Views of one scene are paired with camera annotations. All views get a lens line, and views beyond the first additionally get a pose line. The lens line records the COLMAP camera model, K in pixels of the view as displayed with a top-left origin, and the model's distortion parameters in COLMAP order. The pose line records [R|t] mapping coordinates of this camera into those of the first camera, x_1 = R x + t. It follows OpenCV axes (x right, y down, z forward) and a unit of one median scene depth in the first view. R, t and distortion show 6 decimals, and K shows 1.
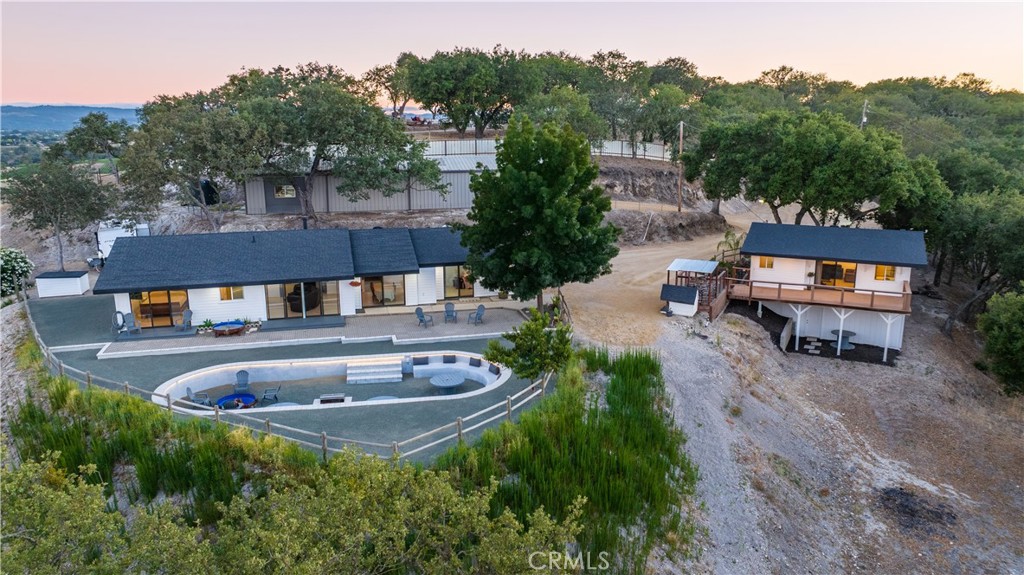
lens RADIAL K [[710.6, 0, 512.0], [0, 710.6, 287.5], [0, 0, 1]] dist [-0.017514, 0.002906]
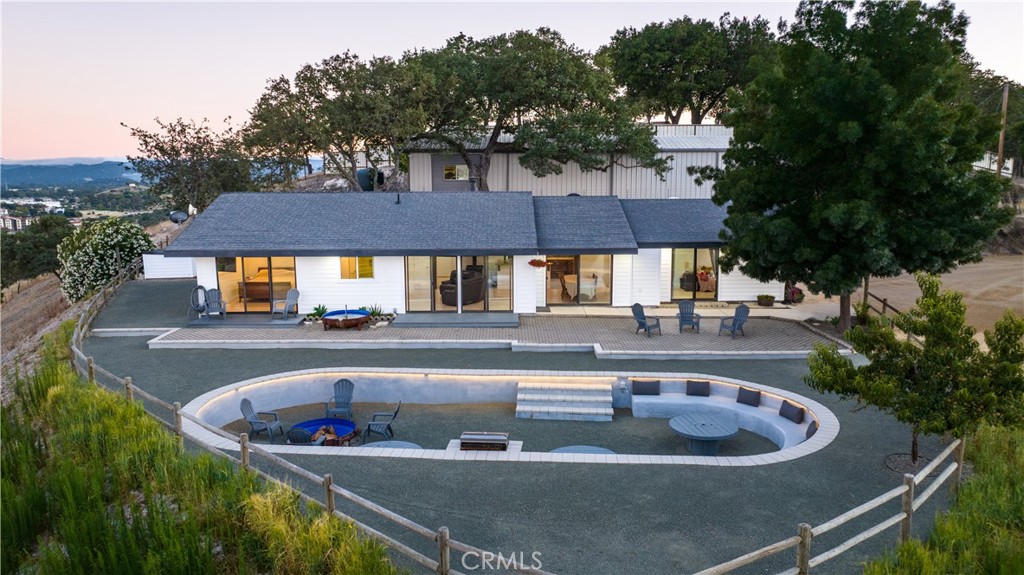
lens RADIAL K [[710.6, 0, 512.0], [0, 710.6, 287.5], [0, 0, 1]] dist [-0.017514, 0.002906]
pose [[0.967864, 0.037685, -0.248633, -0.094556], [-0.054839, 0.996542, -0.062431, 0.065262], [0.245420, 0.074060, 0.966584, 0.426314]]
